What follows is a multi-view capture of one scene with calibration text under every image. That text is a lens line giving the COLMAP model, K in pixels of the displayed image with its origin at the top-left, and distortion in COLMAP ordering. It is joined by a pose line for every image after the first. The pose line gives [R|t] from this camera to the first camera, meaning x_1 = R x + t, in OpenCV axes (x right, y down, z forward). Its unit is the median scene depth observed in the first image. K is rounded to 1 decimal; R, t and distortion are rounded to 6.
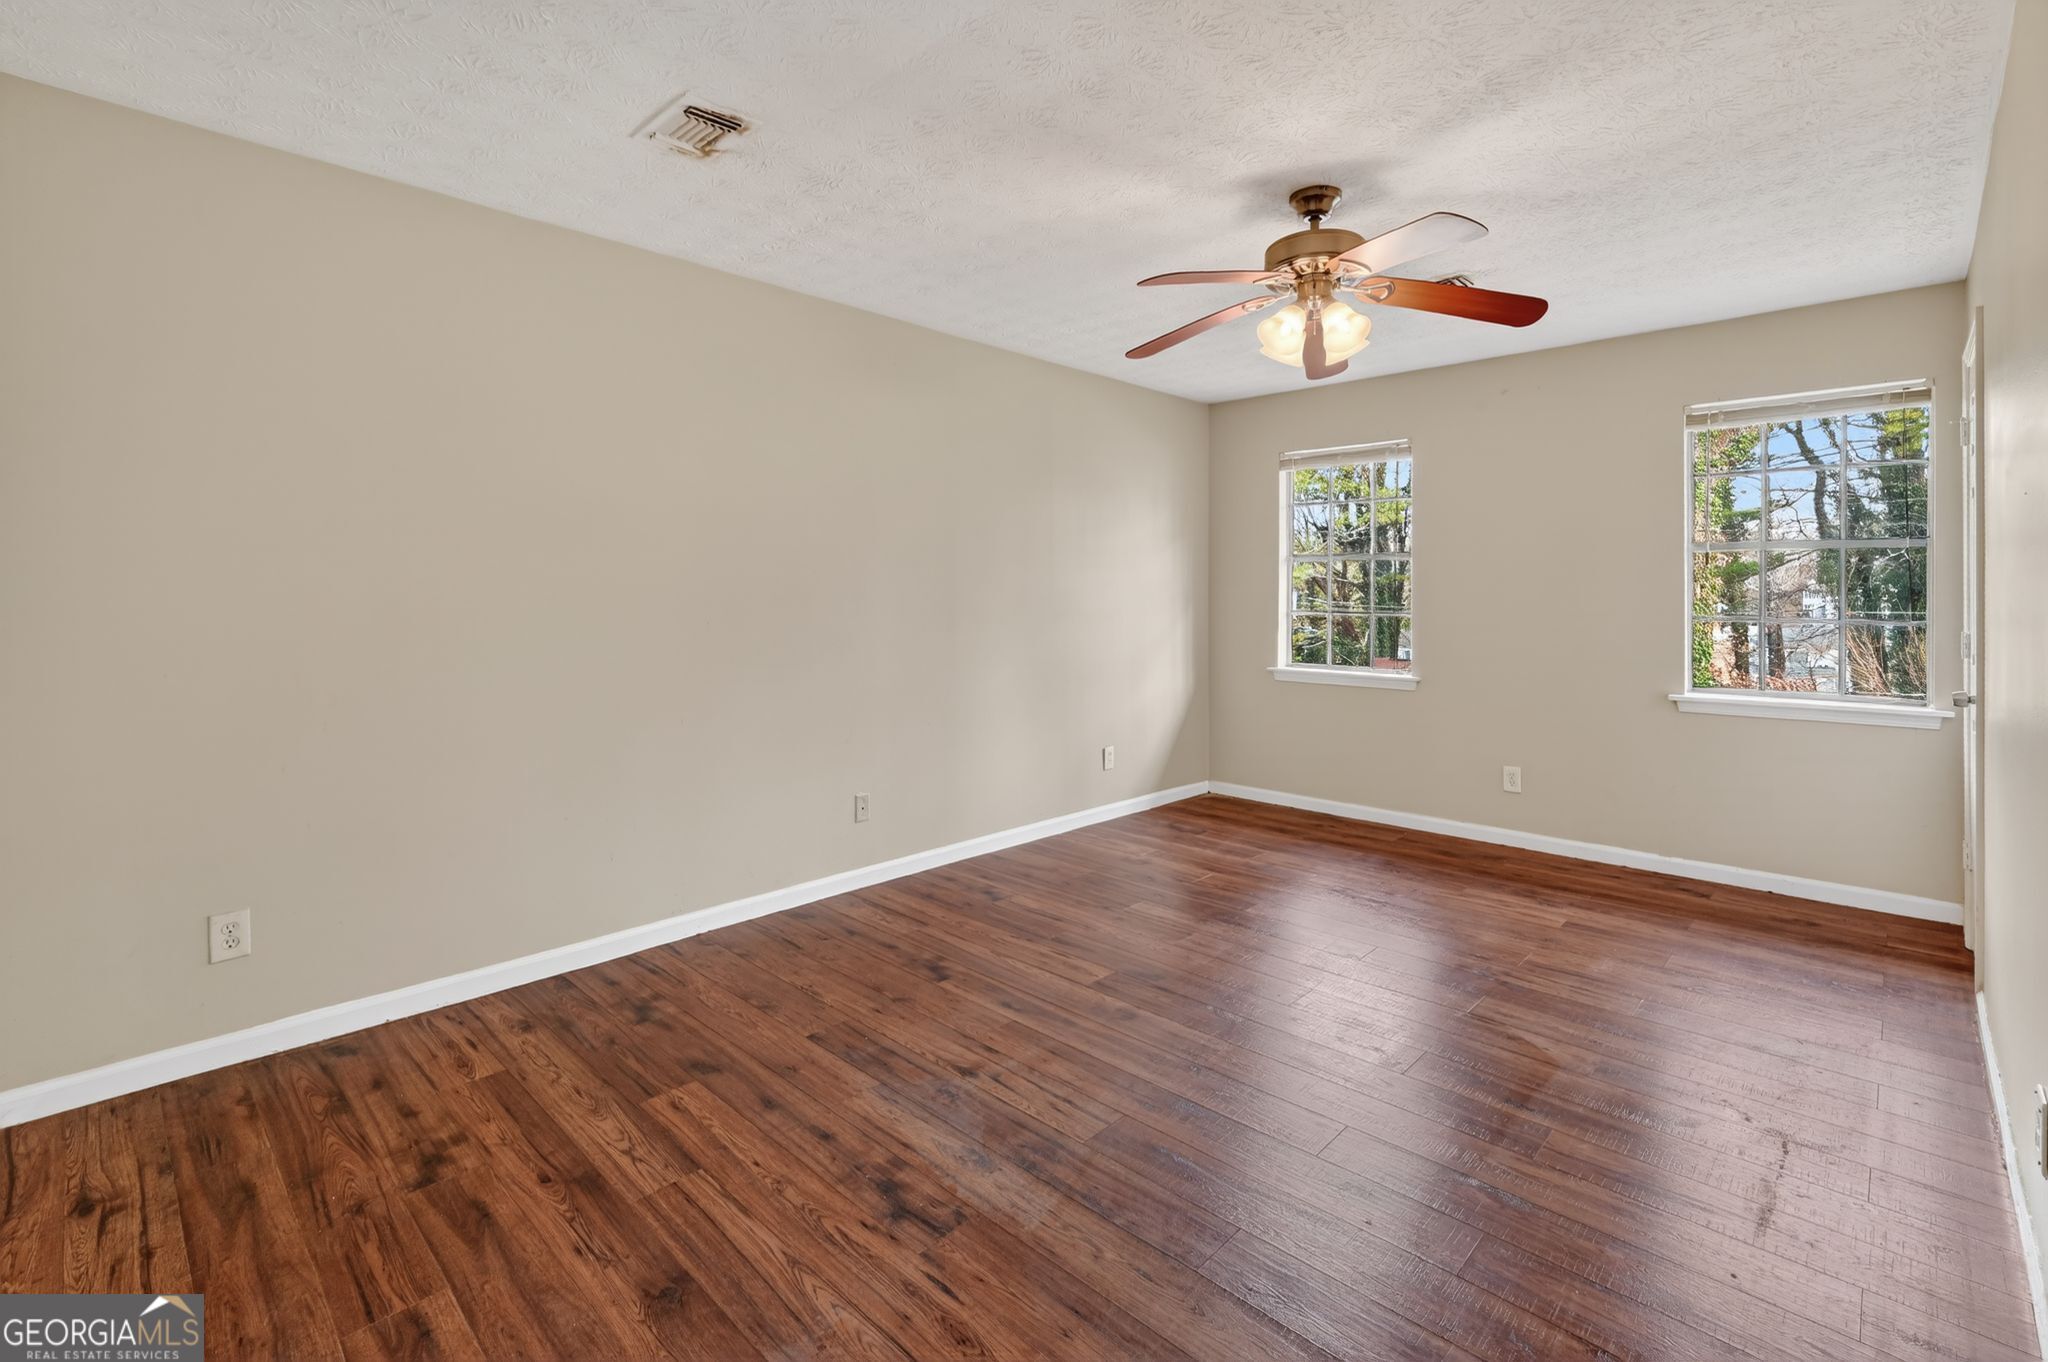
lens RADIAL K [[897.1, 0, 1044.8], [0, 897.1, 610.8], [0, 0, 1]] dist [-0.000119, -0.001244]
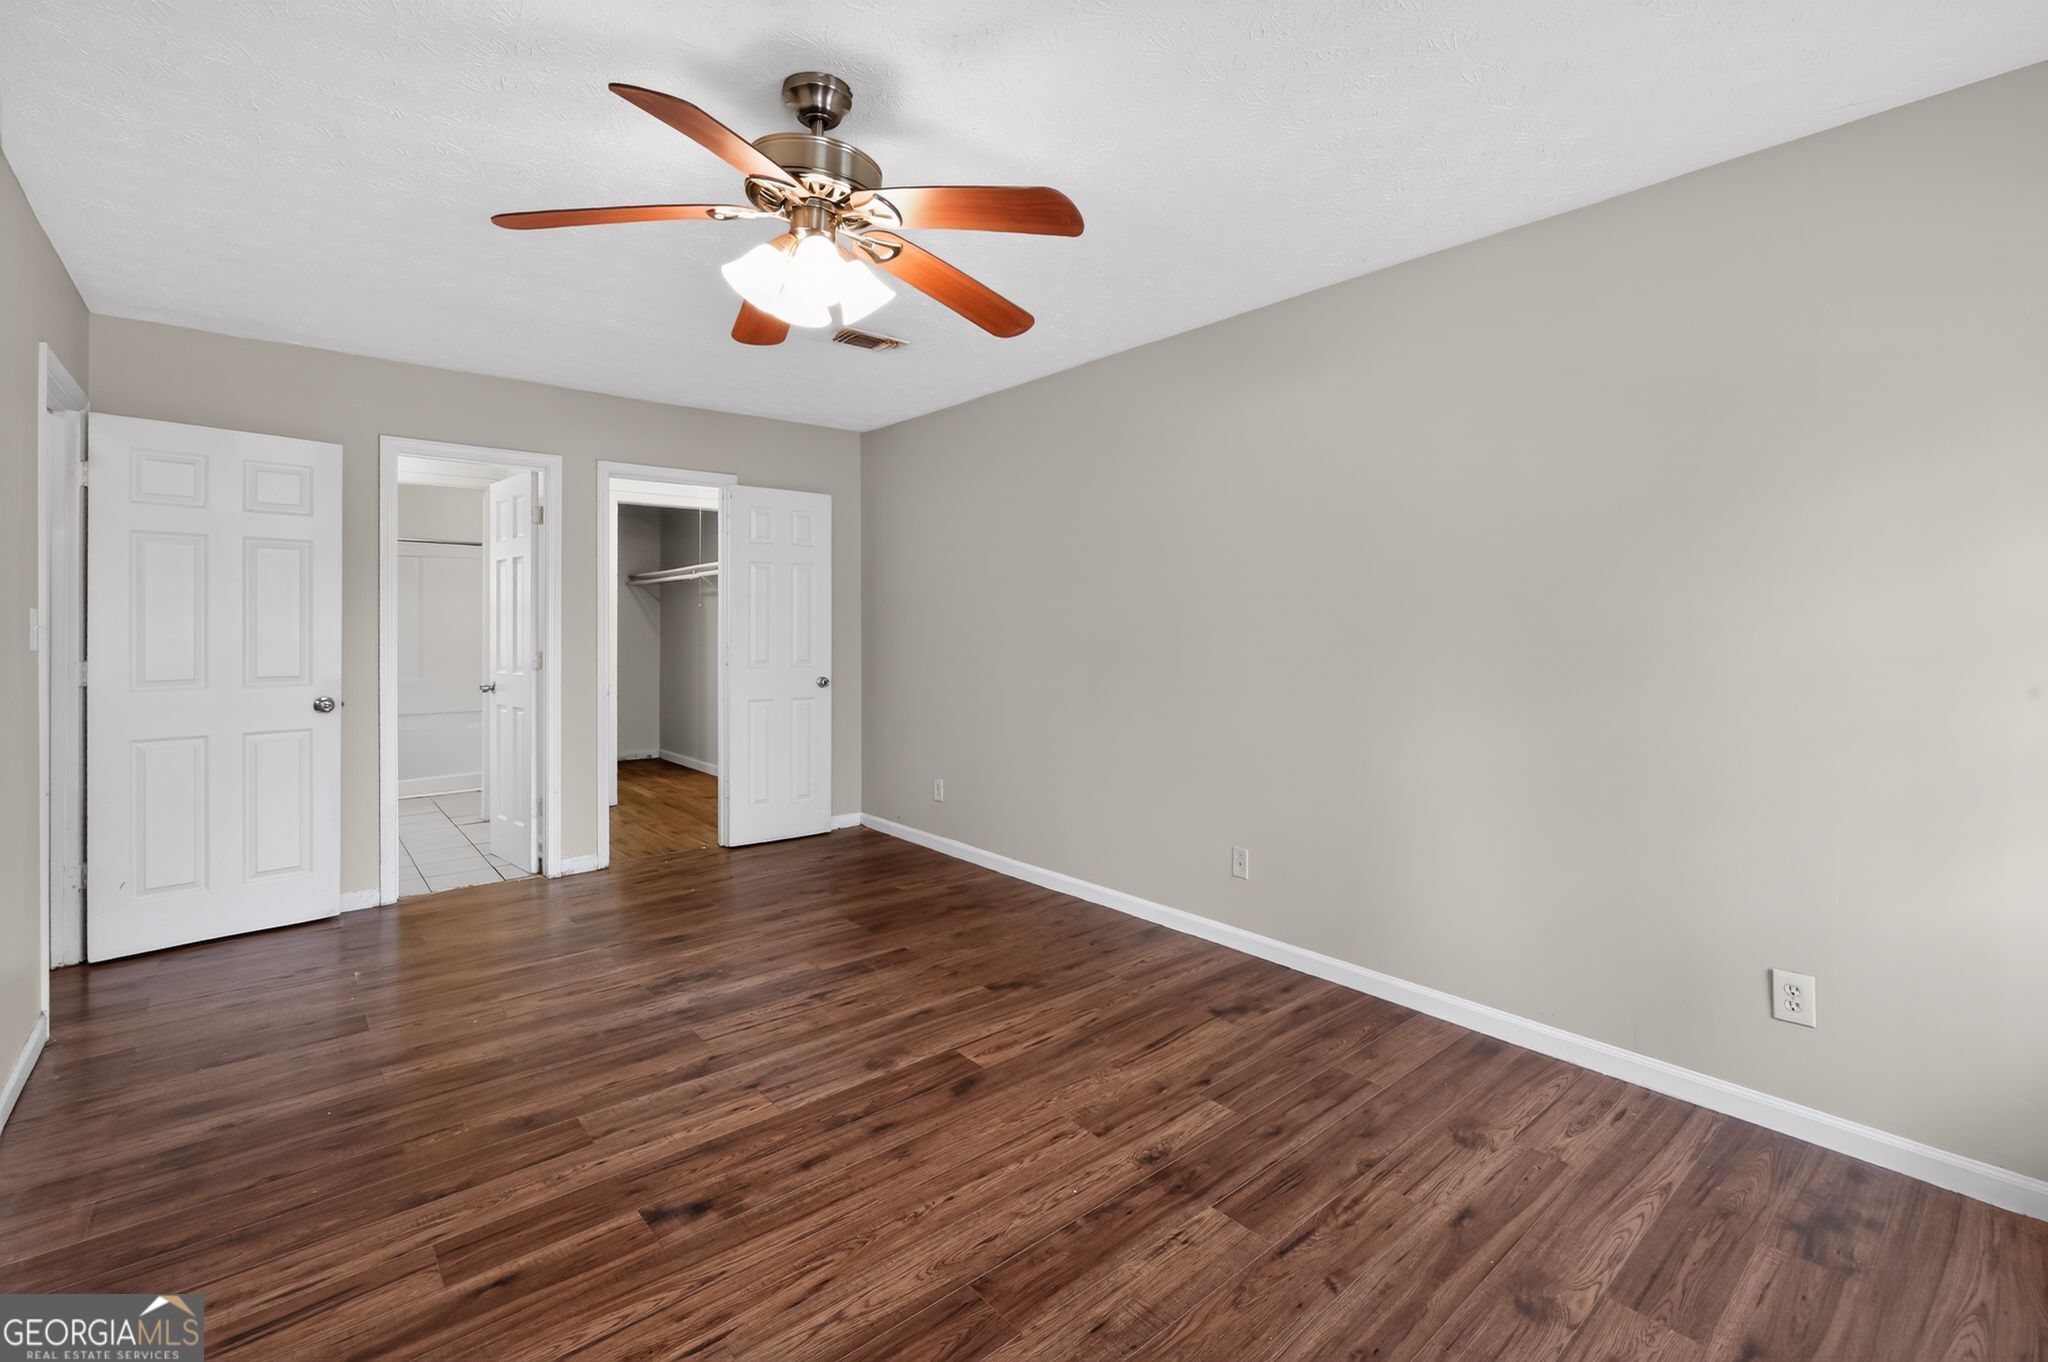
lens RADIAL K [[897.1, 0, 1033.0], [0, 897.1, 665.3], [0, 0, 1]] dist [-0.000119, -0.001244]
pose [[-0.095254, 0.043057, -0.994521, 1.090927], [-0.015712, 0.998875, 0.044750, -0.027659], [0.995329, 0.019888, -0.094470, 1.338698]]
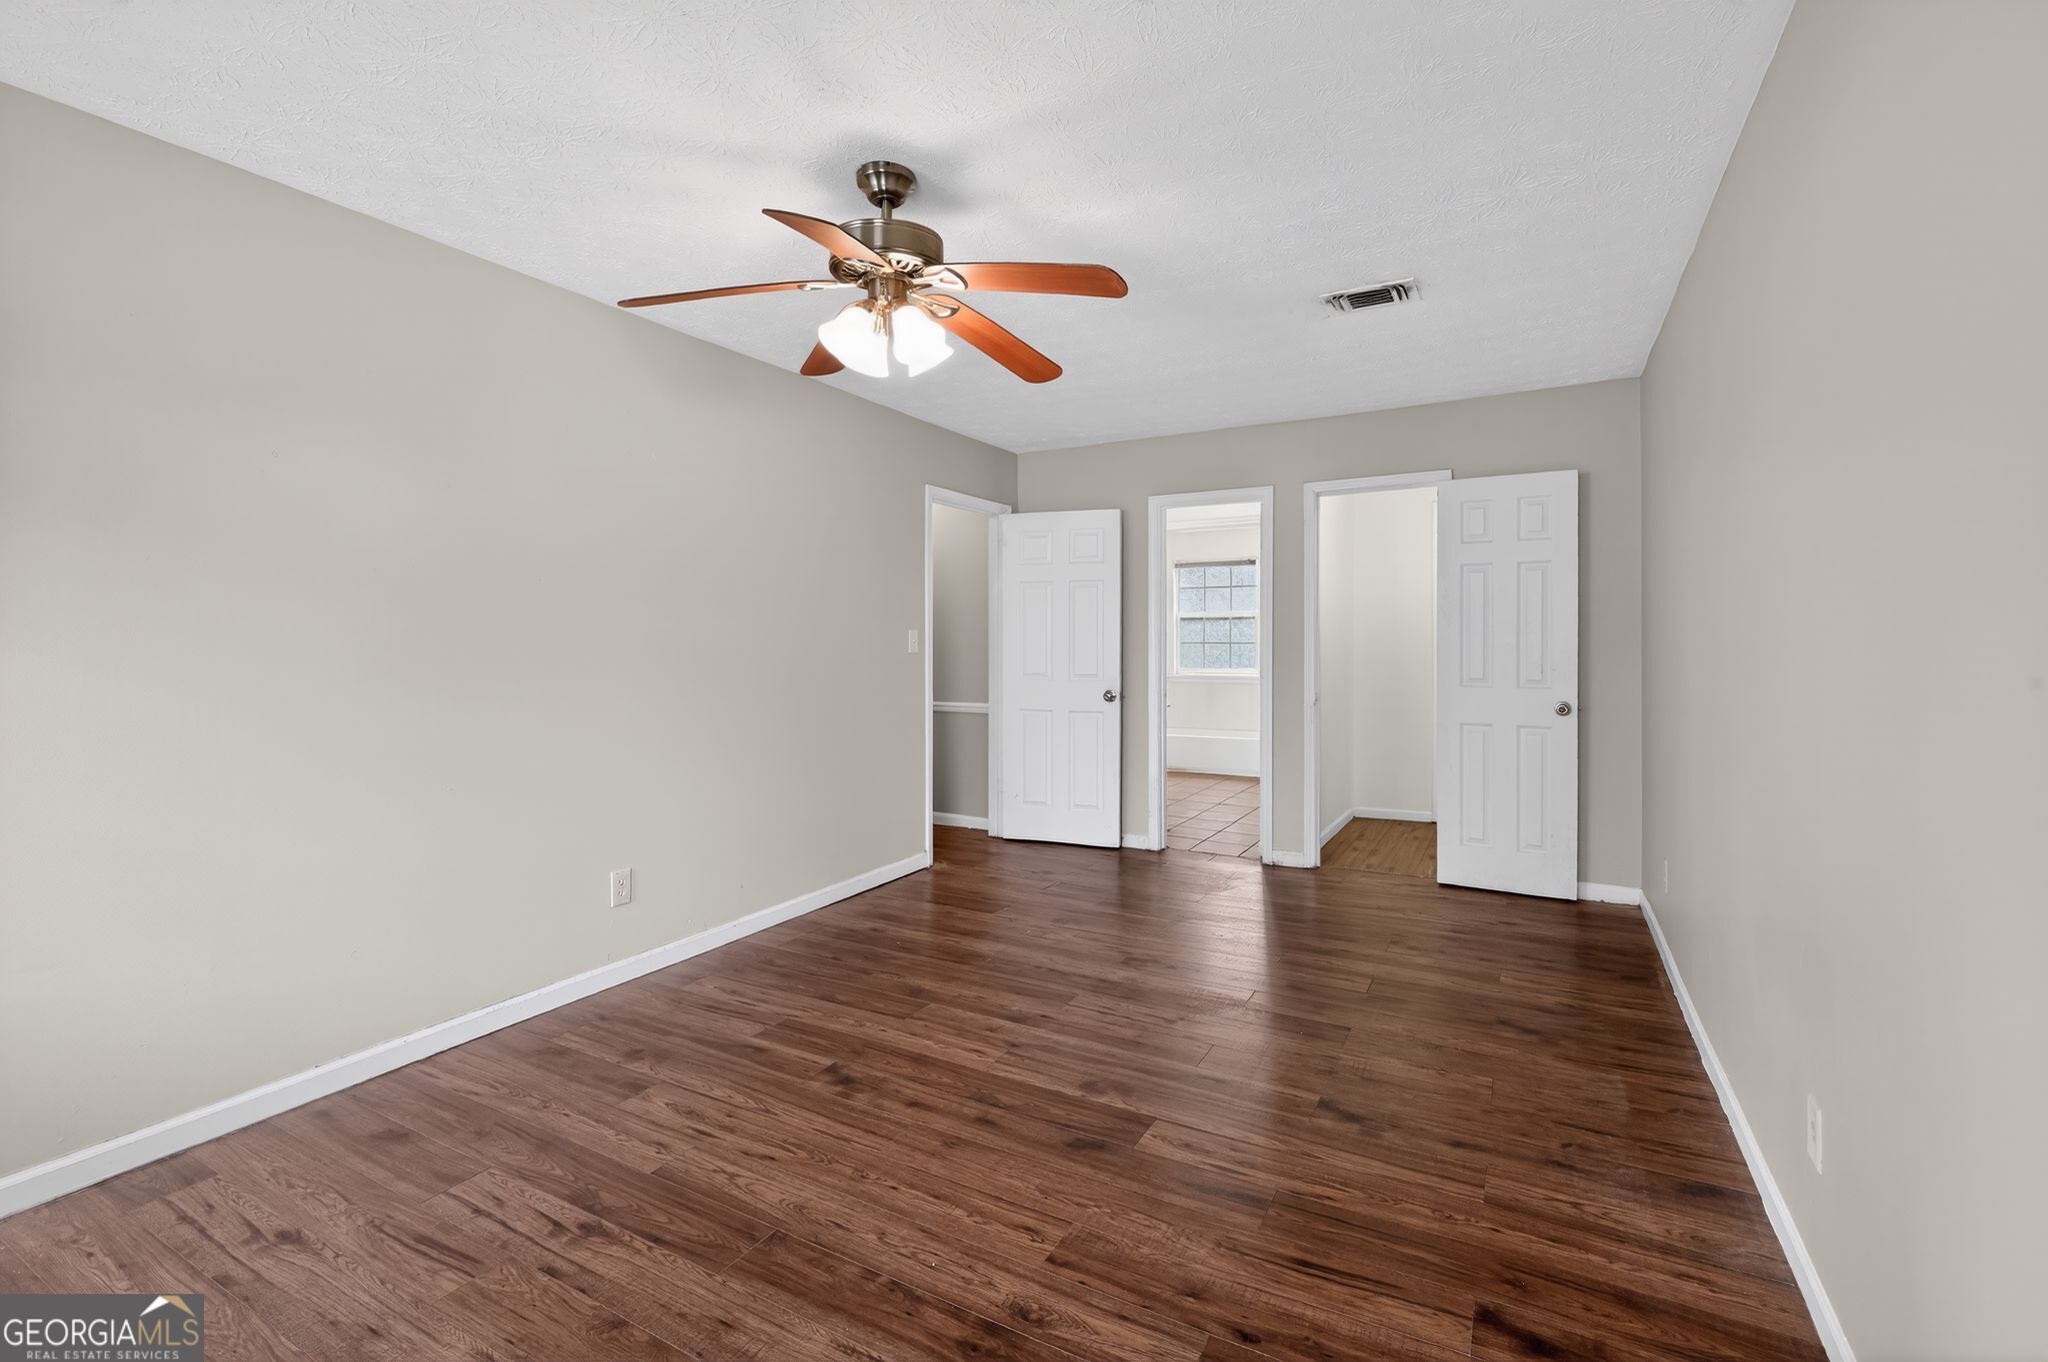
lens RADIAL K [[897.1, 0, 1051.6], [0, 897.1, 652.2], [0, 0, 1]] dist [-0.000119, -0.001244]
pose [[-0.965859, 0.003820, -0.259041, 0.400059], [-0.002794, 0.999680, 0.025159, -0.030344], [0.259054, 0.025024, -0.965539, 2.017297]]
